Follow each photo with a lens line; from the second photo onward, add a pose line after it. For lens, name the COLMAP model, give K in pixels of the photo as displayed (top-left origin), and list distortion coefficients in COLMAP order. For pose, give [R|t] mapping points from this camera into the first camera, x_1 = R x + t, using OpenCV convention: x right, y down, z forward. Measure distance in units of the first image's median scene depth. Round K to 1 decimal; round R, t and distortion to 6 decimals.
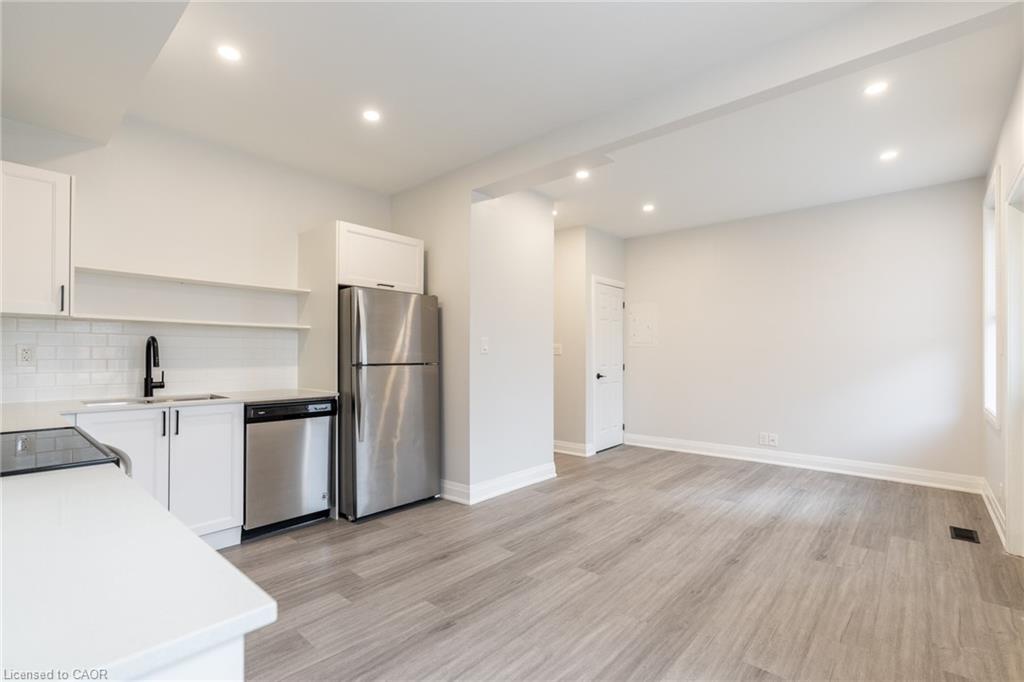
lens RADIAL K [[471.2, 0, 498.3], [0, 471.2, 359.6], [0, 0, 1]] dist [-0.013816, 0.003328]
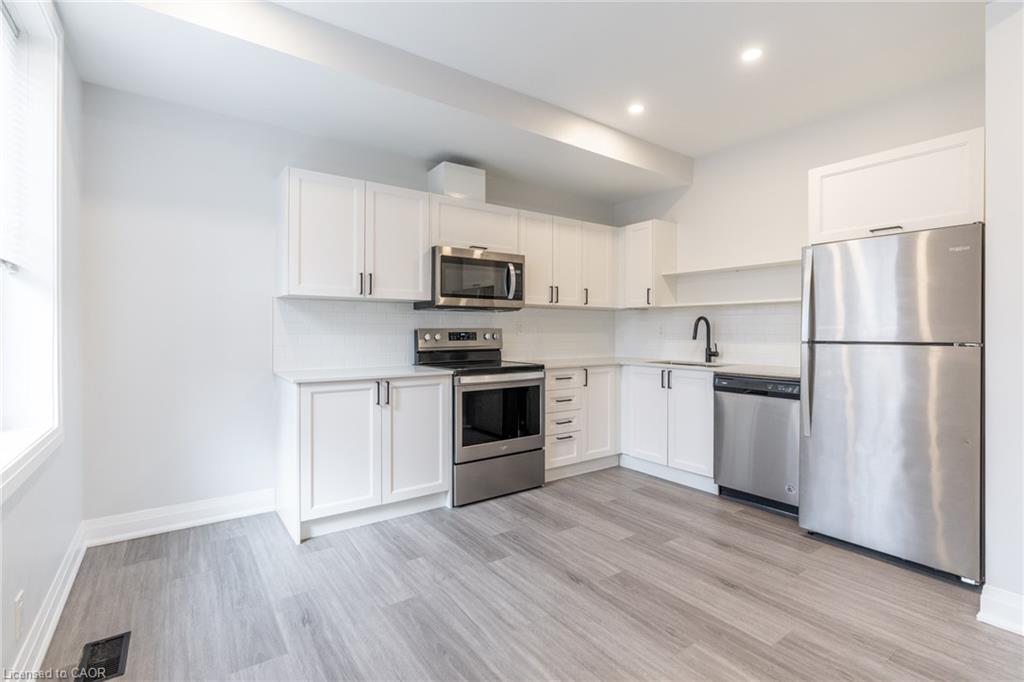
lens RADIAL K [[471.2, 0, 517.1], [0, 471.2, 345.2], [0, 0, 1]] dist [-0.013816, 0.003328]
pose [[-0.202694, 0.023774, -0.978953, 0.639820], [-0.017226, 0.999464, 0.027838, 0.002998], [0.979091, 0.022506, -0.202176, 0.718203]]
